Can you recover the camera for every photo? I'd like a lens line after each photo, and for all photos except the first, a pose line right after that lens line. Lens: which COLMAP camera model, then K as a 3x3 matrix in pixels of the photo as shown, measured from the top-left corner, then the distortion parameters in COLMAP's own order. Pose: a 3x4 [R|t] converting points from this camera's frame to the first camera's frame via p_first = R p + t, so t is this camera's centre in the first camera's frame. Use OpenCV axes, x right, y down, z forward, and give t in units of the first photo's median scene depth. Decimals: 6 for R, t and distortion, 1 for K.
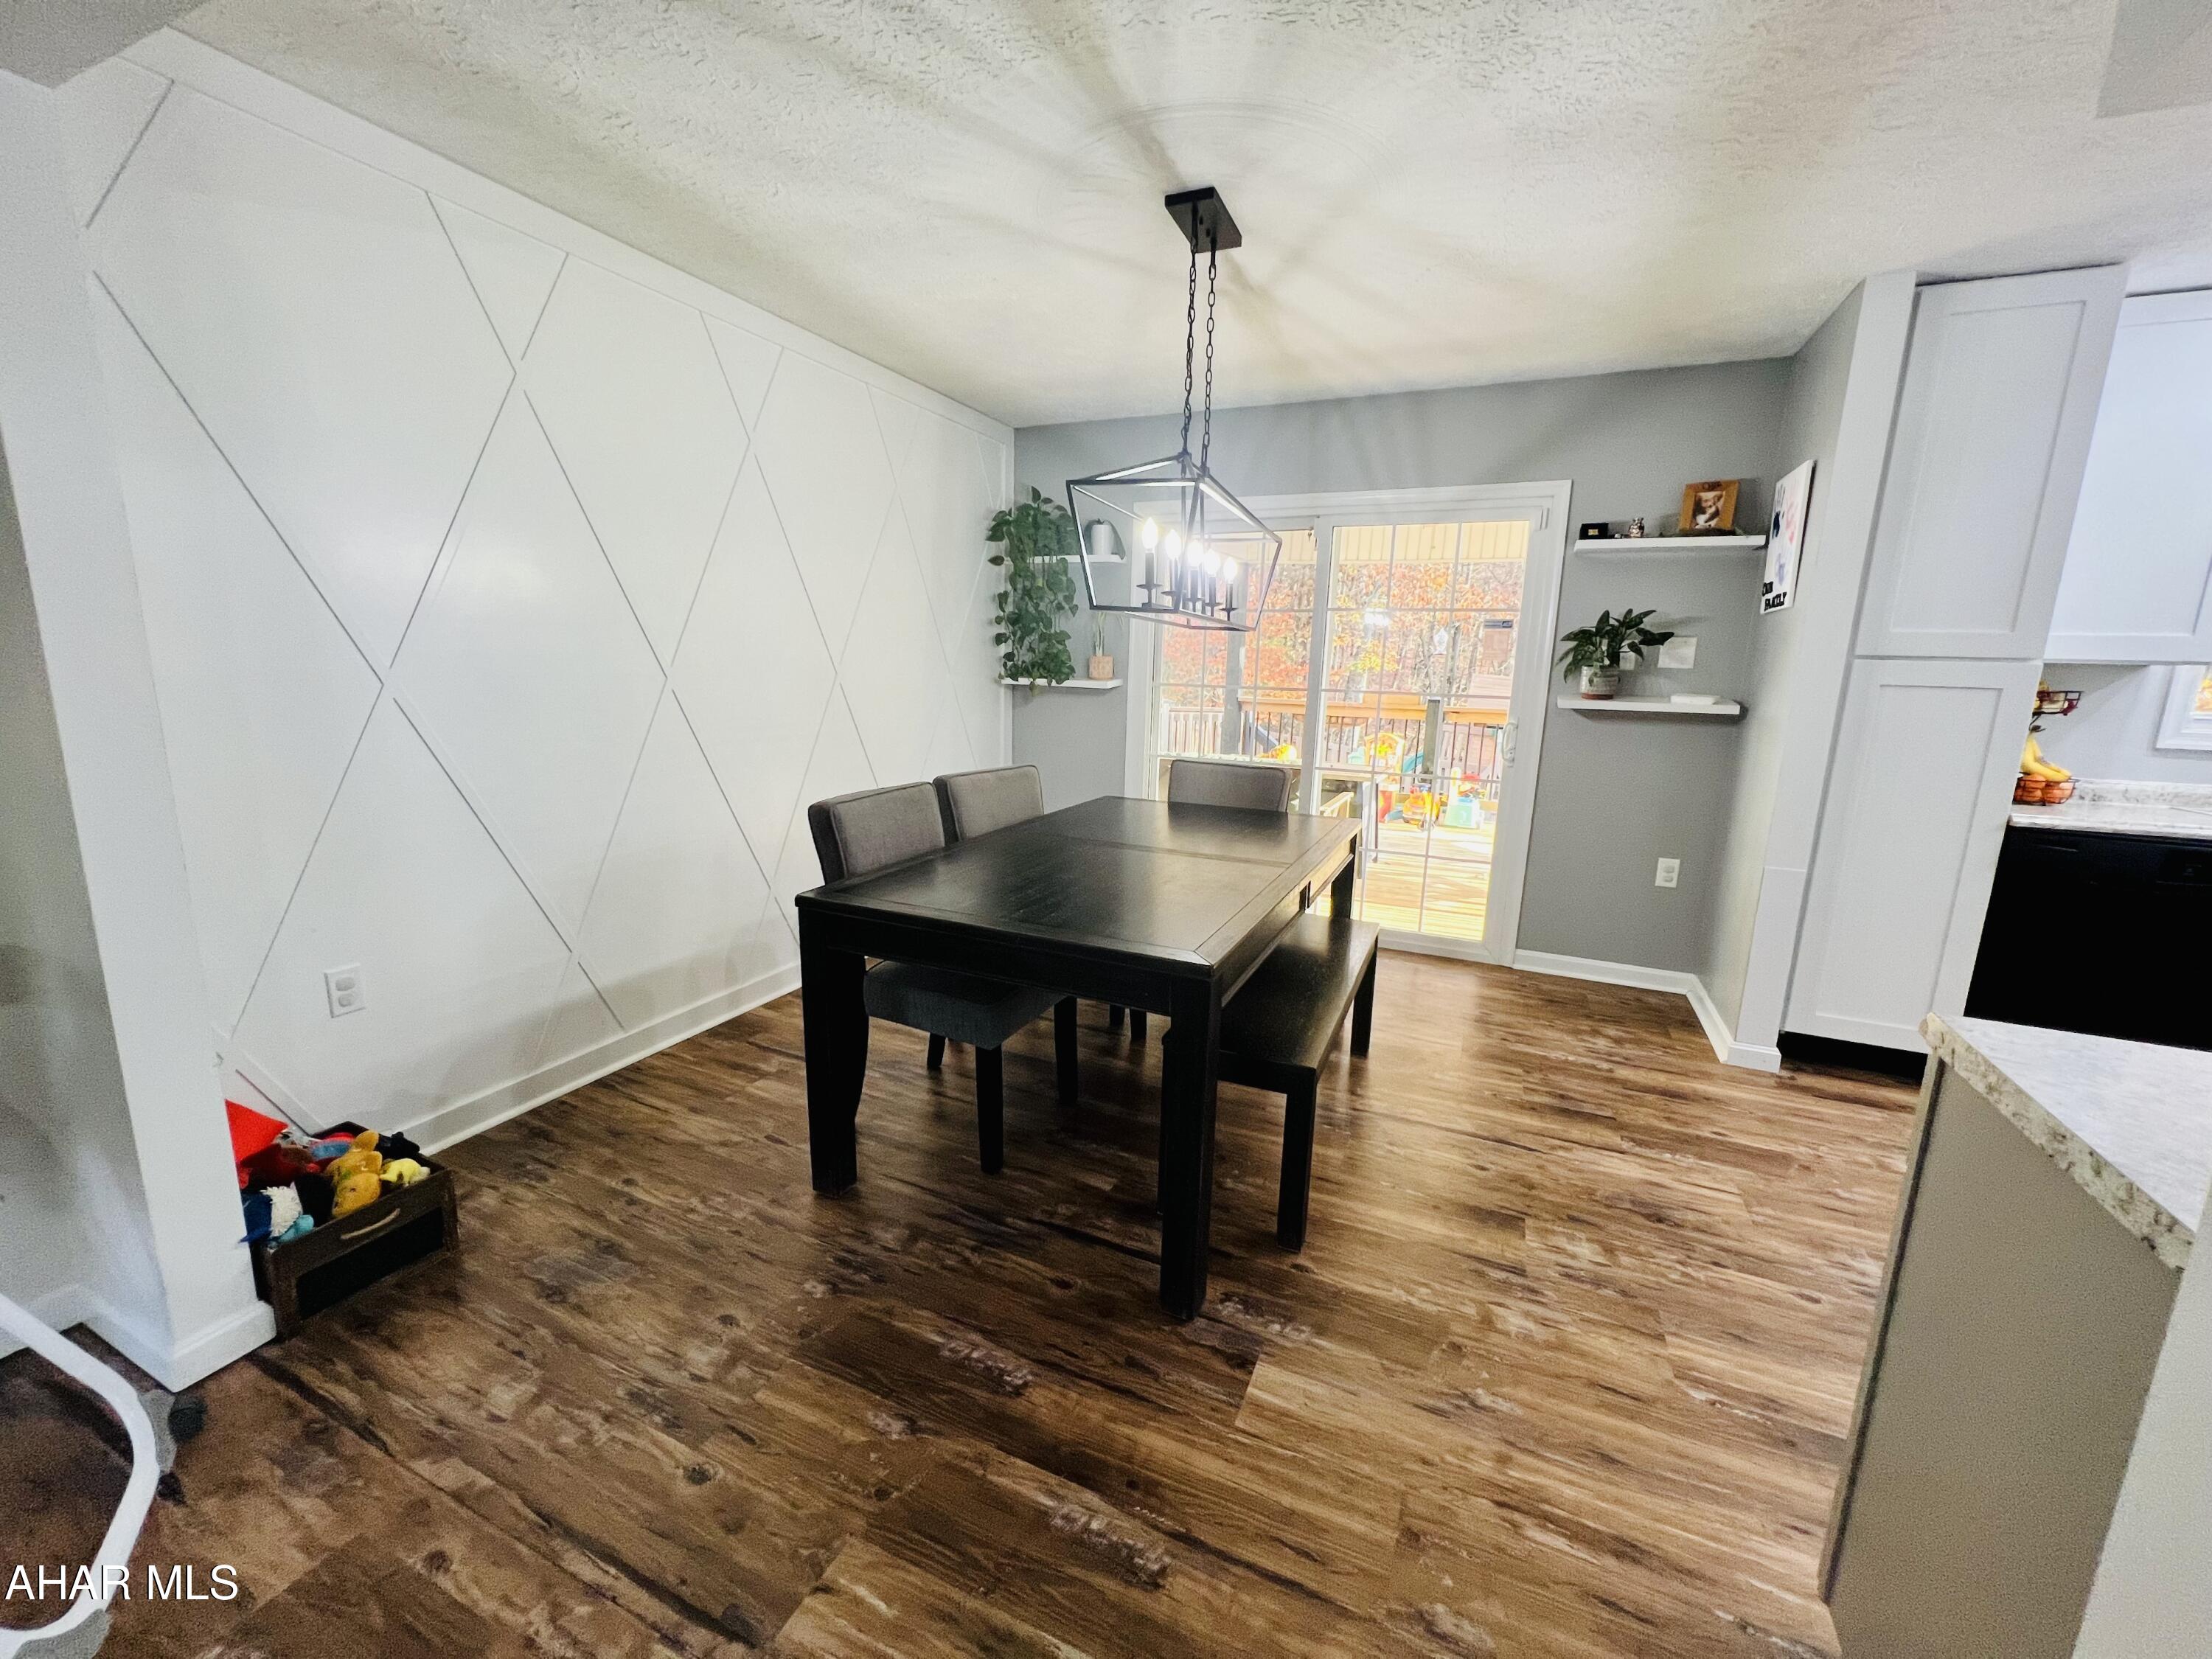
lens RADIAL K [[888.7, 0, 1106.0], [0, 888.7, 829.5], [0, 0, 1]] dist [0.000826, -0.000301]
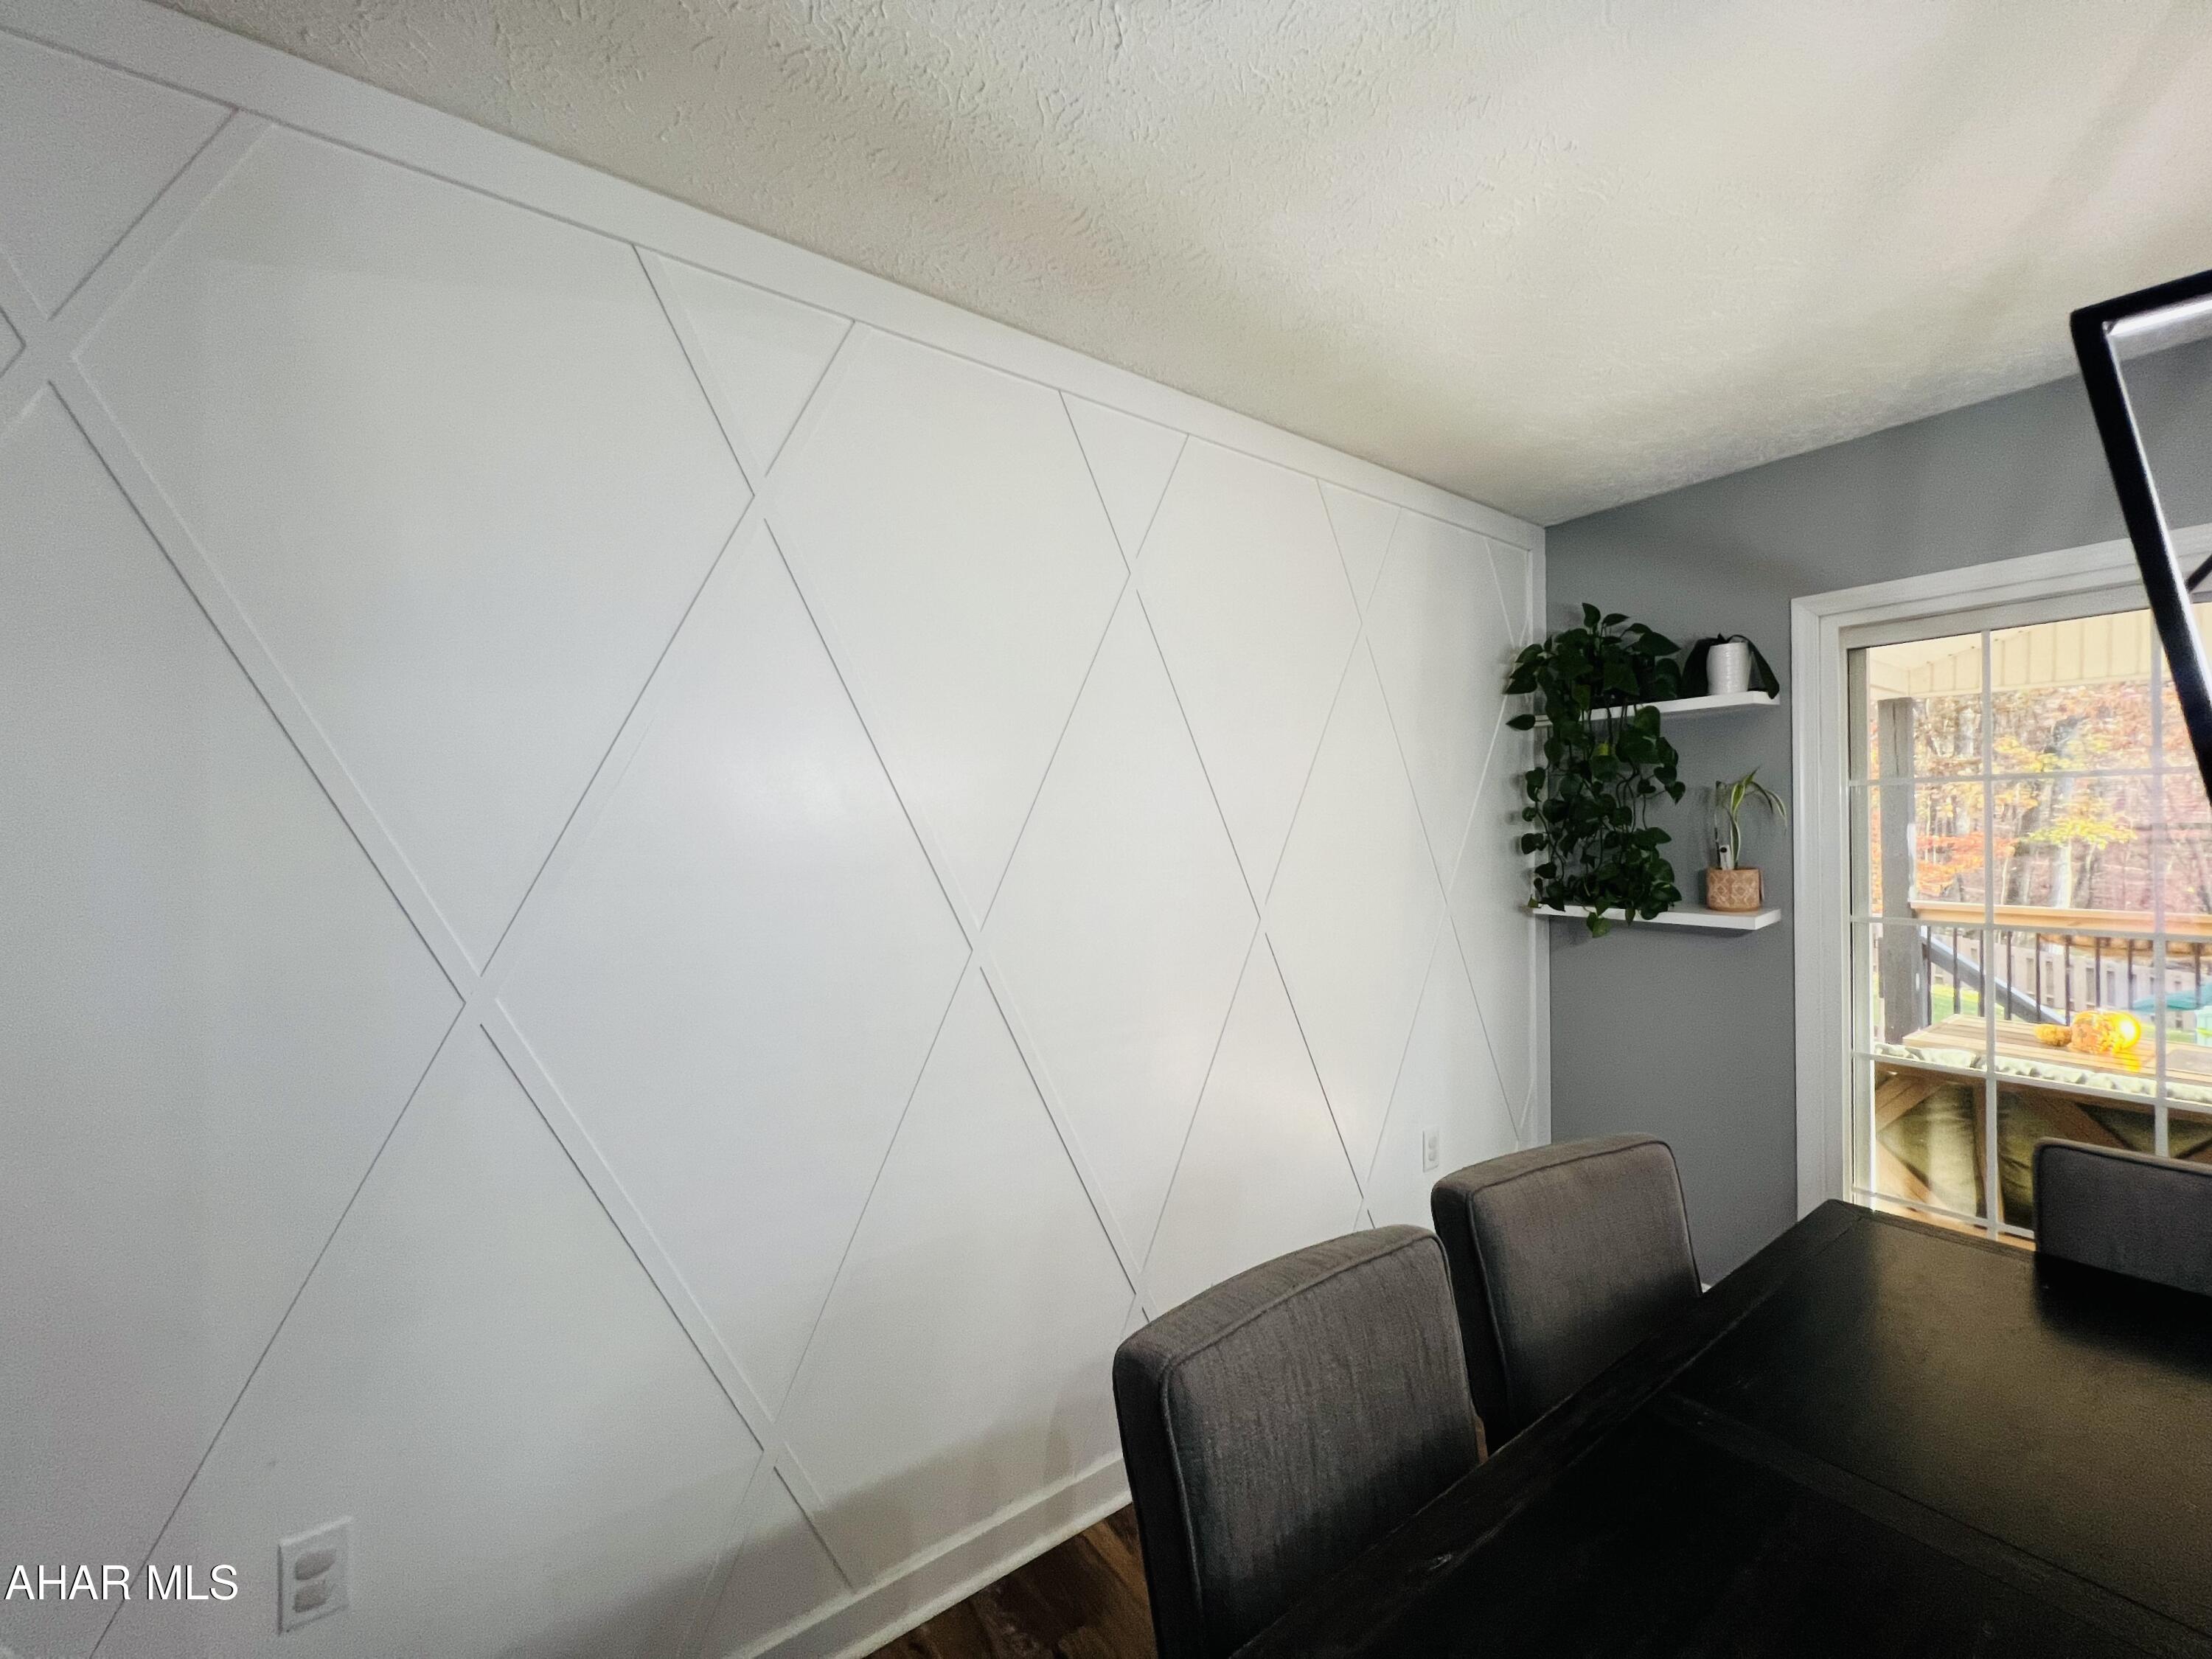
lens RADIAL K [[888.7, 0, 1106.0], [0, 888.7, 829.5], [0, 0, 1]] dist [0.000826, -0.000301]
pose [[0.871585, -0.035281, -0.488973, -0.075091], [-0.062265, 0.981363, -0.181796, -0.094614], [0.486274, 0.188896, 0.853145, 0.331874]]
